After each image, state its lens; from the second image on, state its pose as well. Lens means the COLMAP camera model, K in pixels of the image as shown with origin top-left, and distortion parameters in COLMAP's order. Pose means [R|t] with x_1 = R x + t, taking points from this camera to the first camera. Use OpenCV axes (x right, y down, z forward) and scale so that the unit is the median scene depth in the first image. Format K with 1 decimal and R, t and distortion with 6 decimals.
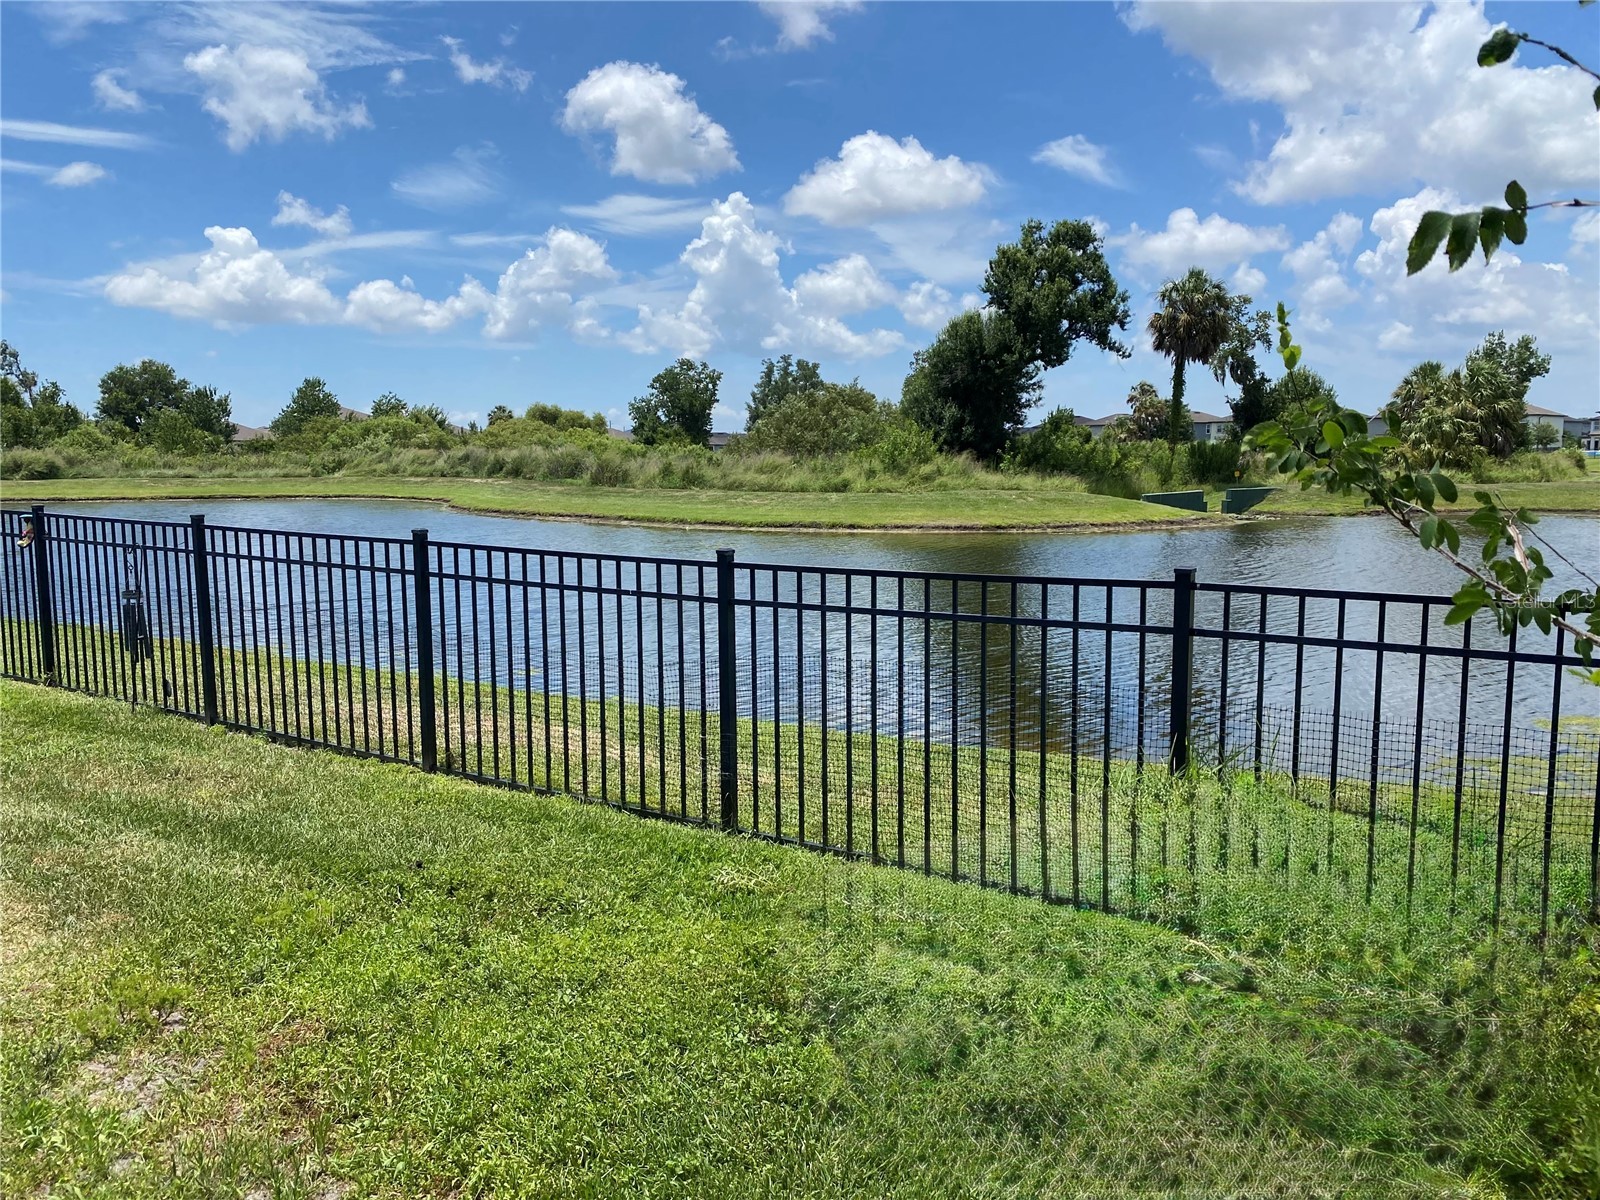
lens RADIAL K [[1237.9, 0, 799.2], [0, 1237.9, 599.4], [0, 0, 1]] dist [0.009027, 0.001900]
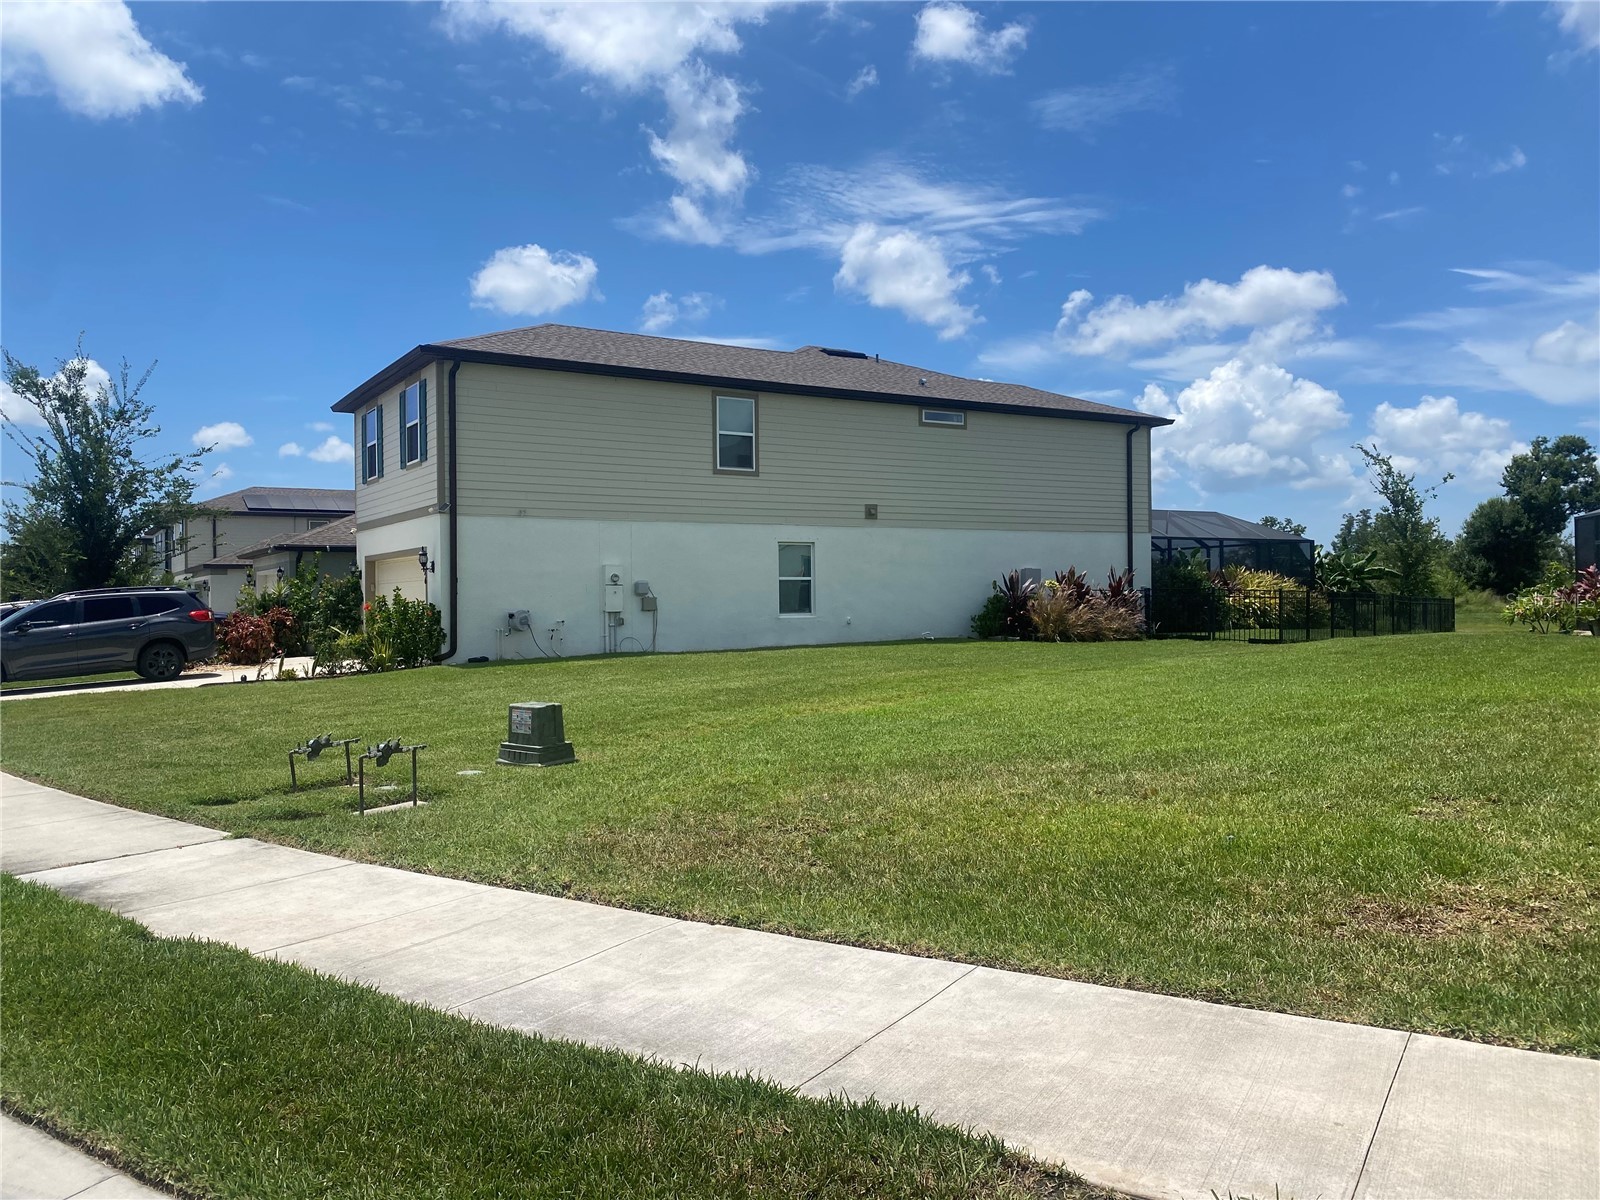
lens RADIAL K [[1237.9, 0, 797.9], [0, 1237.9, 597.1], [0, 0, 1]] dist [0.009027, 0.001900]
pose [[0.903661, -0.004986, -0.428219, 0.018731], [-0.046166, 0.992971, -0.108985, 0.094375], [0.425753, 0.118255, 0.897079, -0.719938]]
